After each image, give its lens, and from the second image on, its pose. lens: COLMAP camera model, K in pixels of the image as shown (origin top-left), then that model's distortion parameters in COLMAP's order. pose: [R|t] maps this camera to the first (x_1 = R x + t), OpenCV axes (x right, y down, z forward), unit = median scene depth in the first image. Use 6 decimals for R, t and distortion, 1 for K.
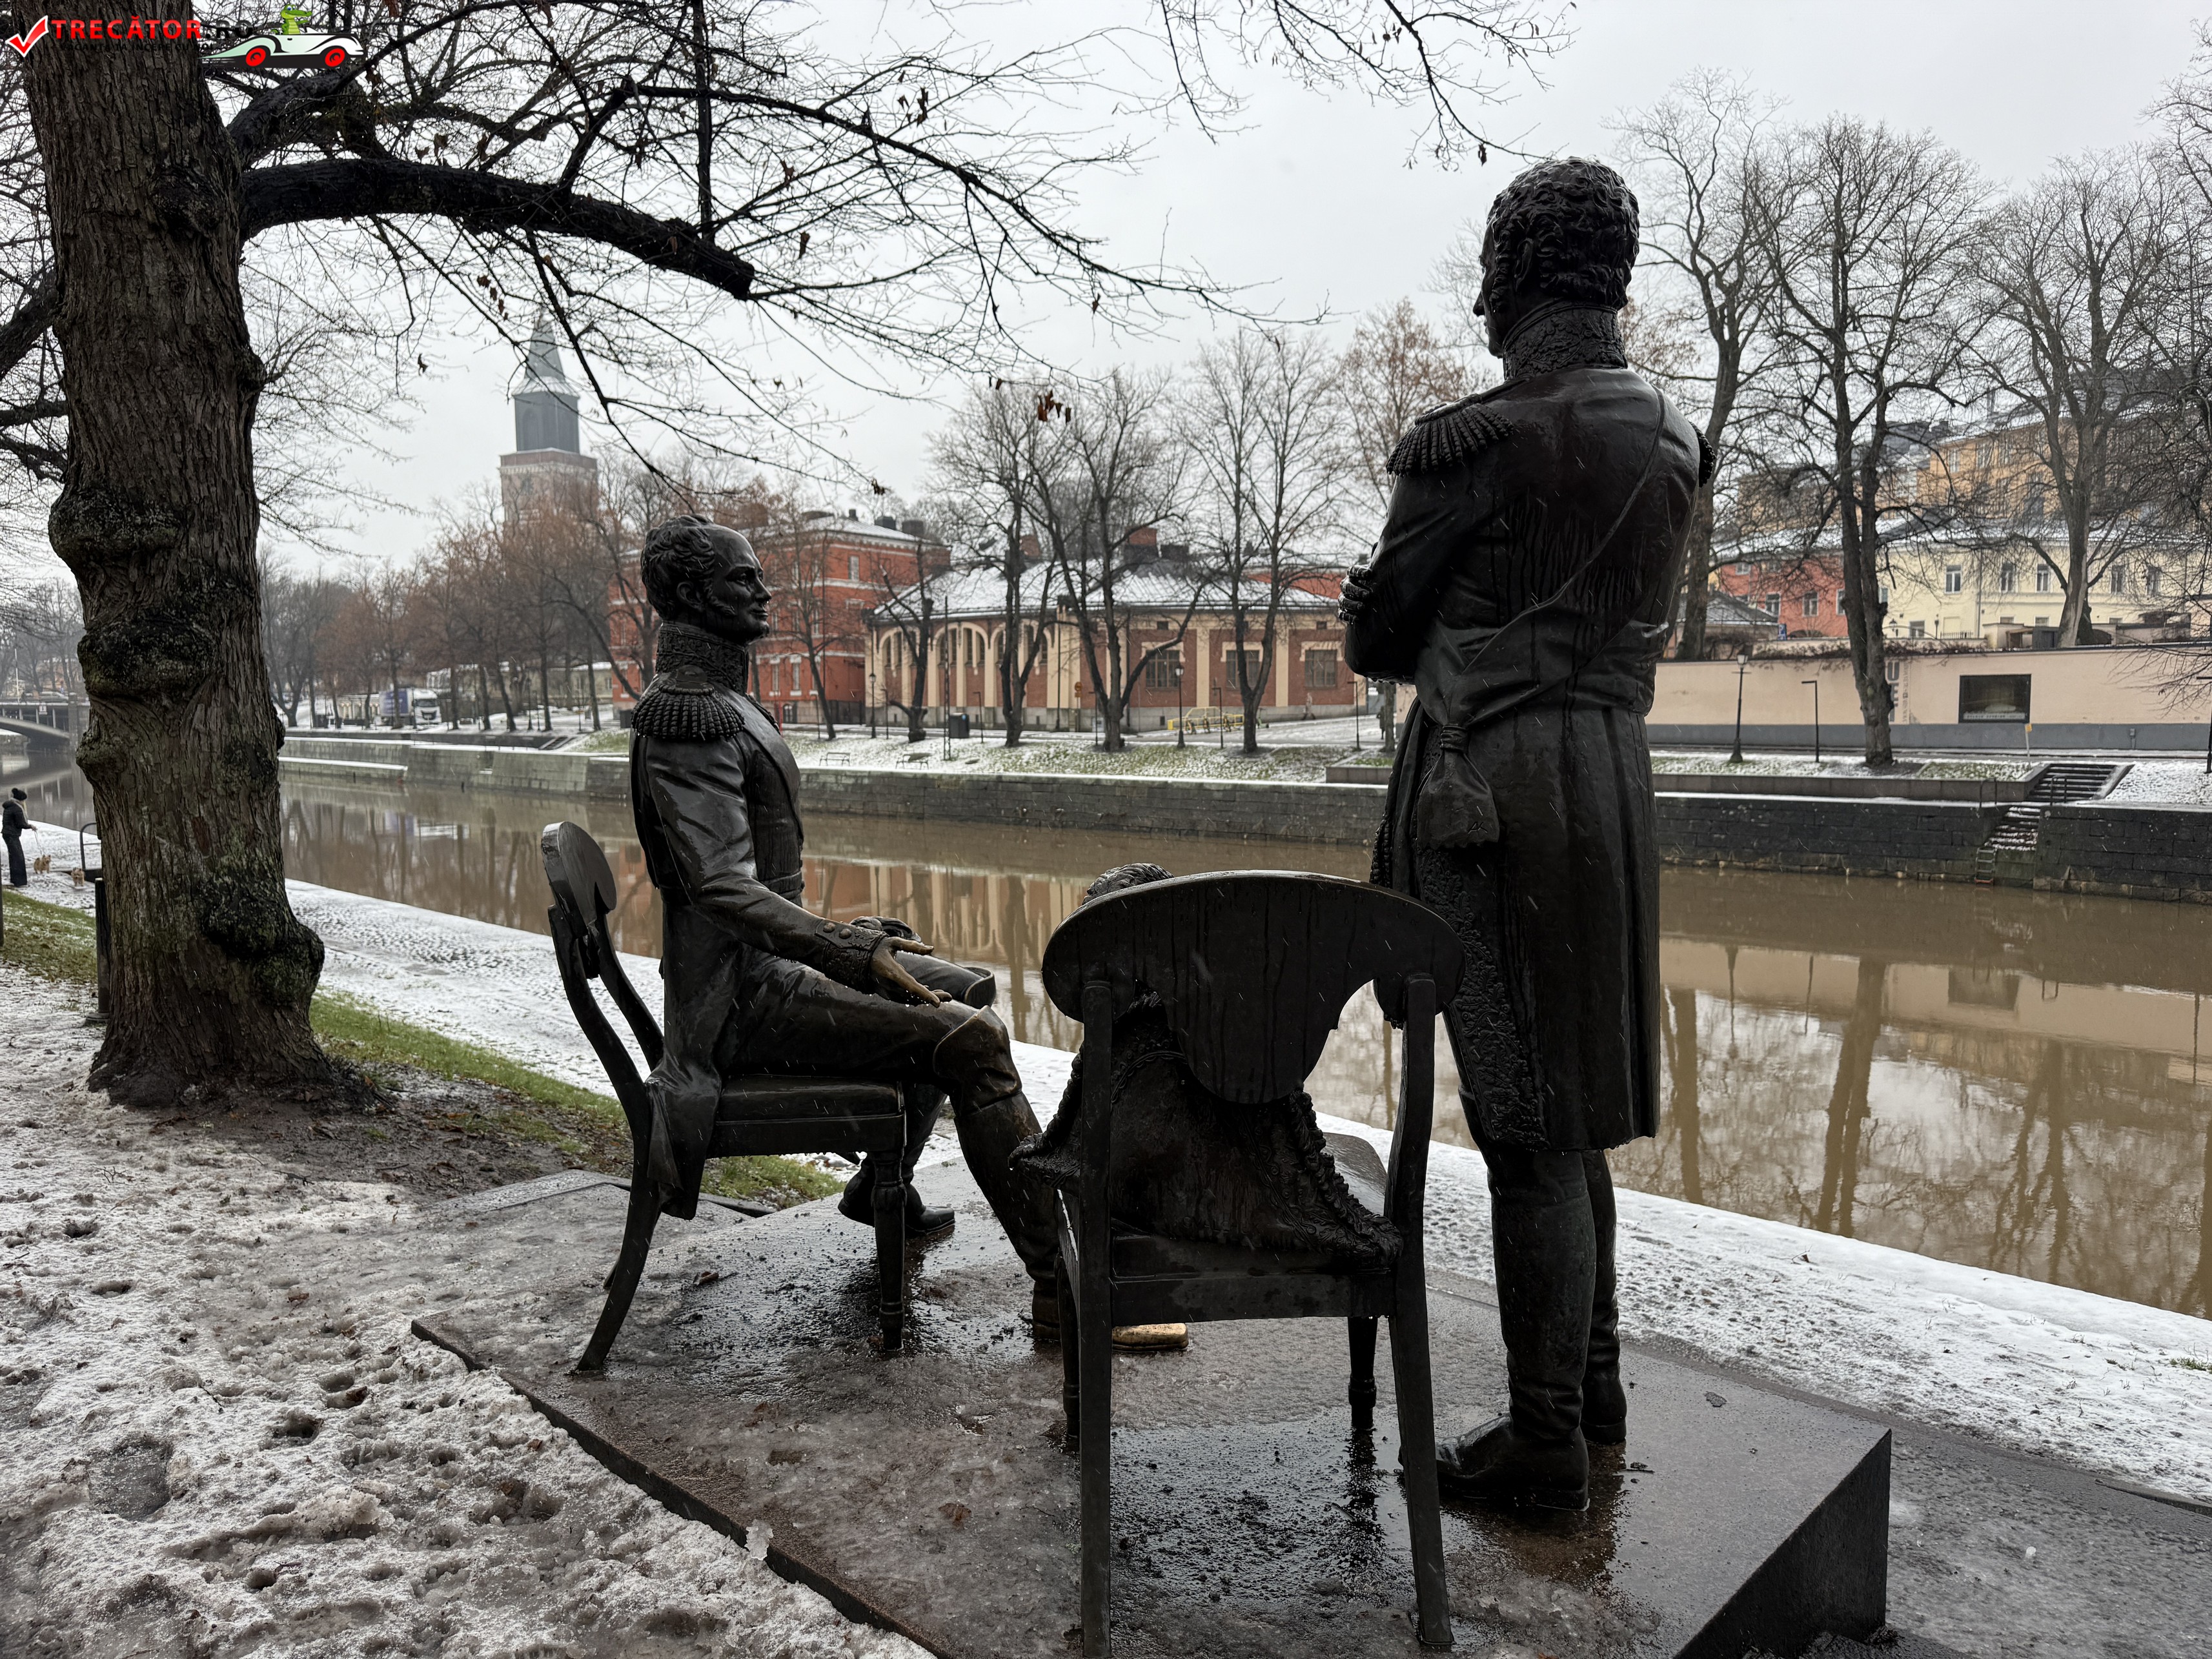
lens RADIAL K [[1554.9, 0, 1106.6], [0, 1554.9, 822.4], [0, 0, 1]] dist [0.002315, 0.003154]
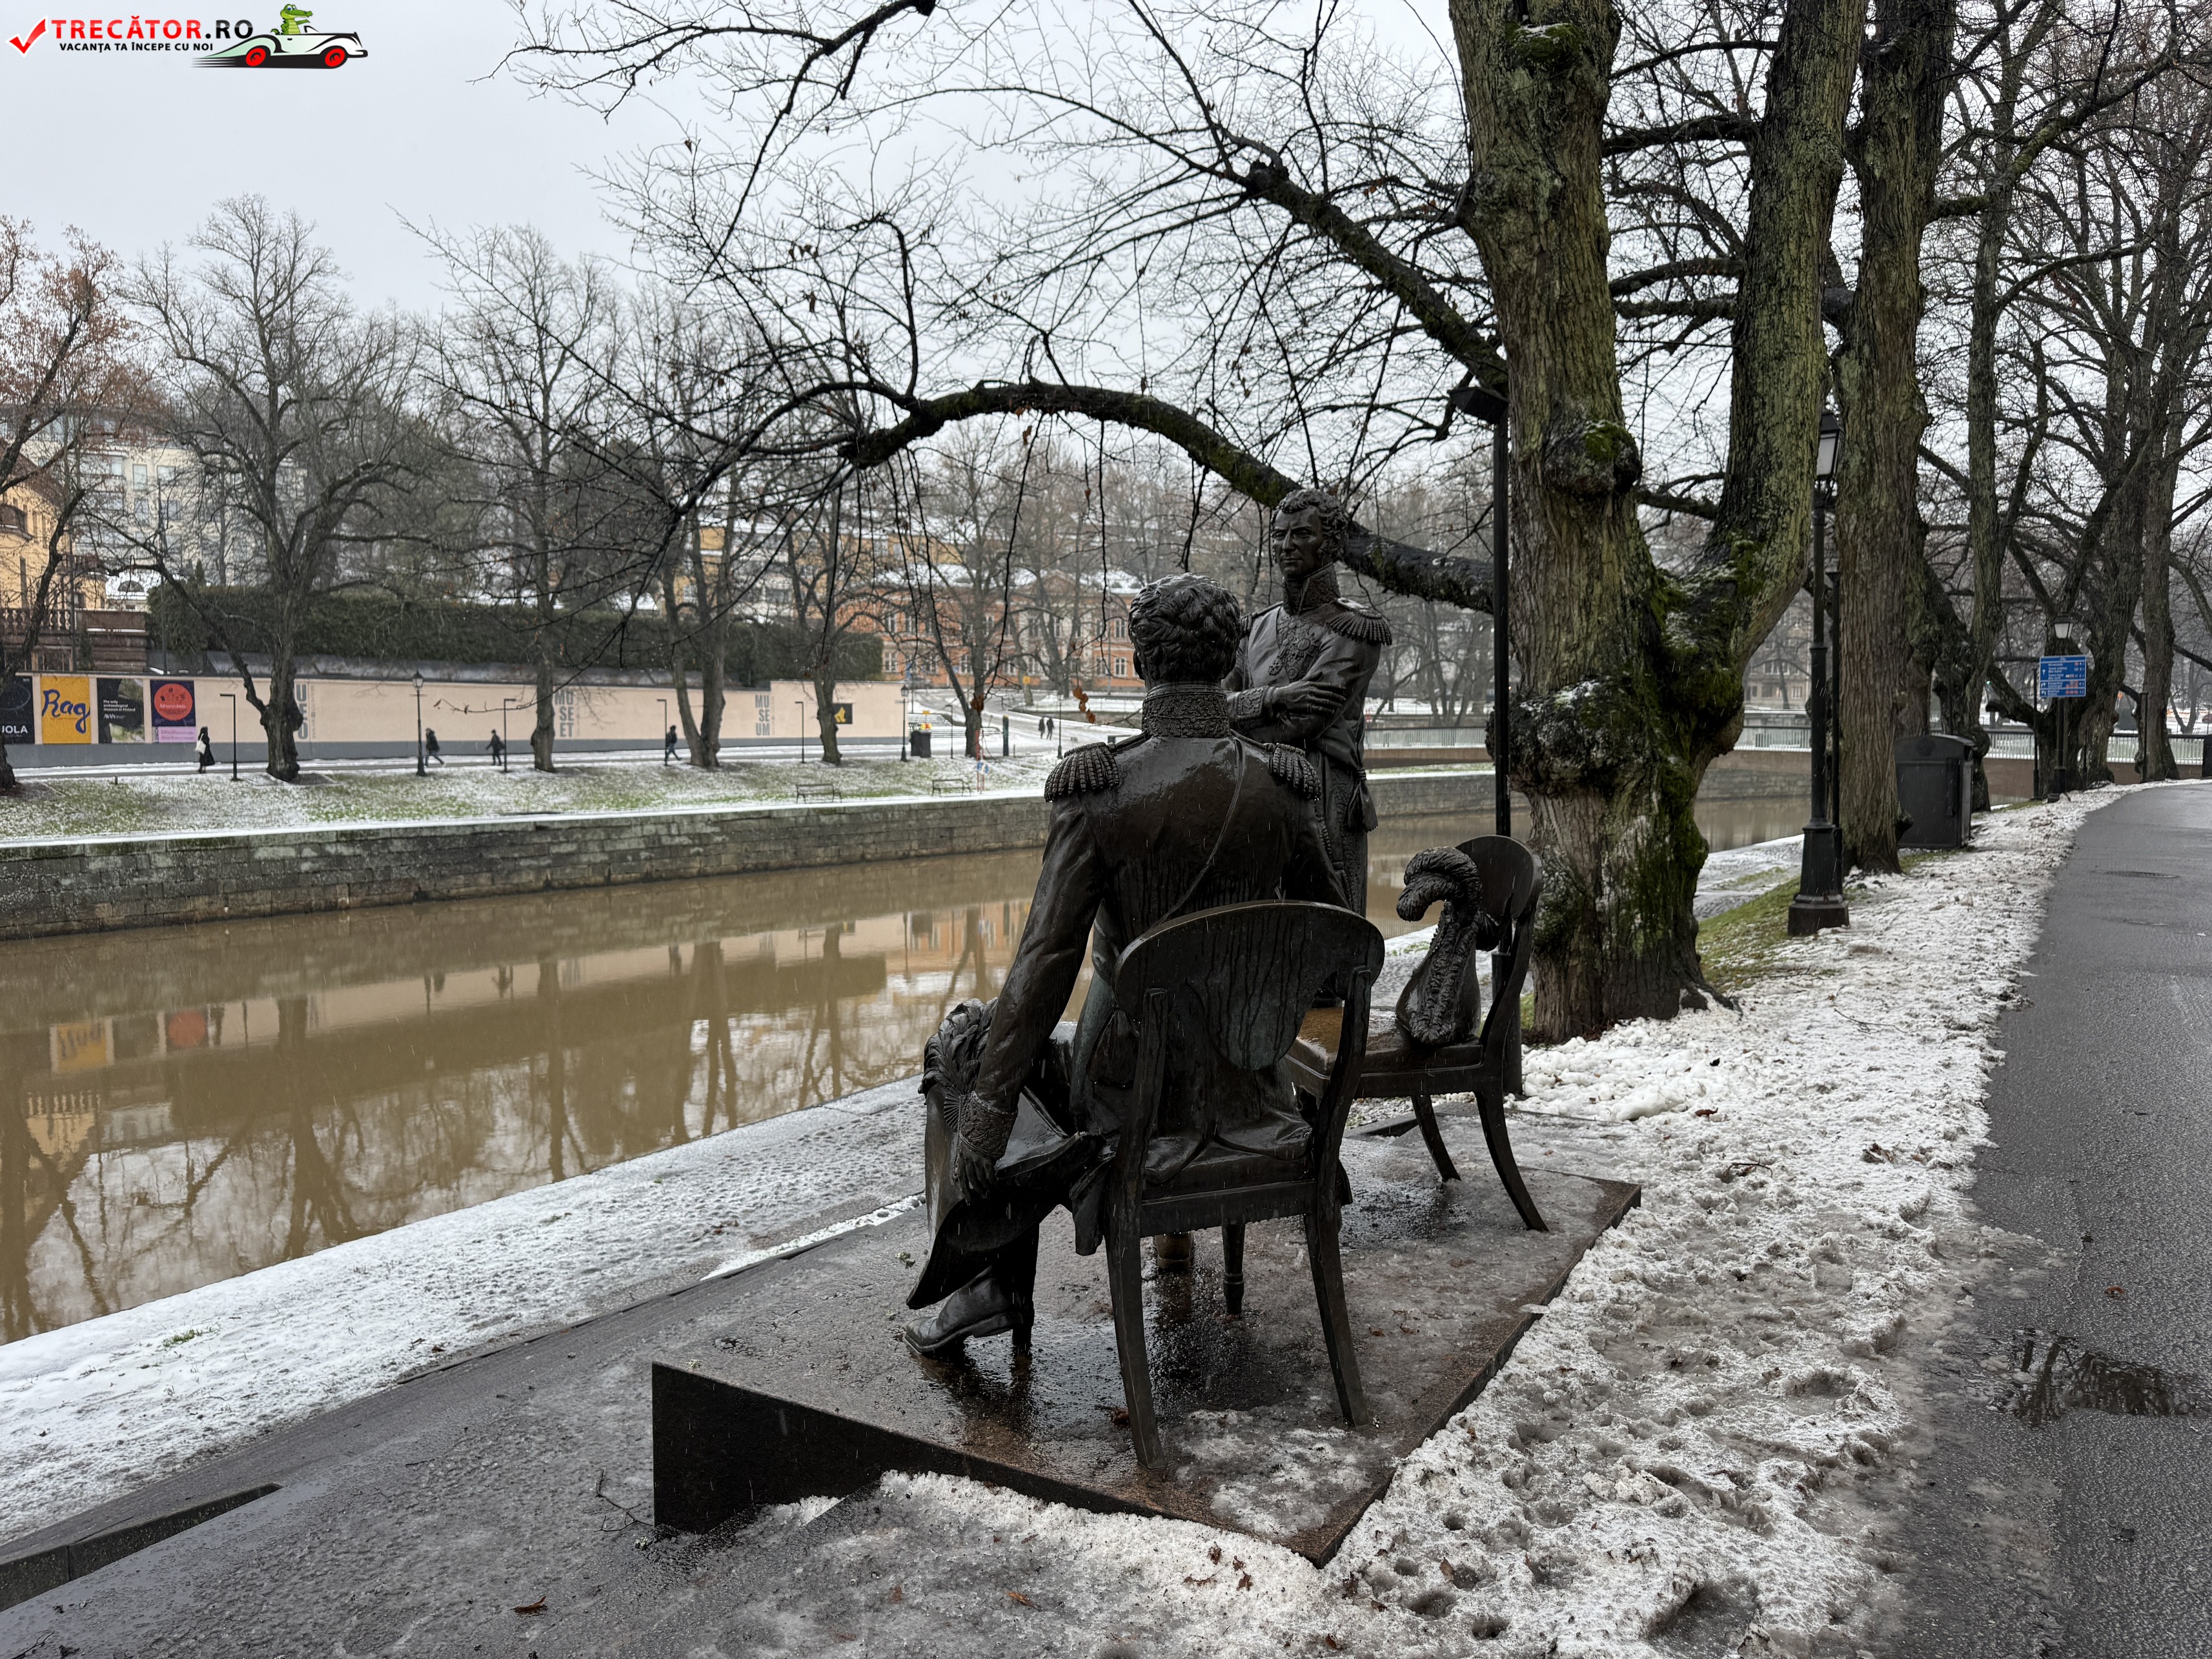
lens RADIAL K [[1554.9, 0, 1106.8], [0, 1554.9, 826.8], [0, 0, 1]] dist [0.002315, 0.003154]
pose [[-0.218343, -0.051337, 0.974521, -0.565756], [0.074301, 0.994842, 0.069055, -0.050757], [-0.973039, 0.087485, -0.213403, 0.602486]]
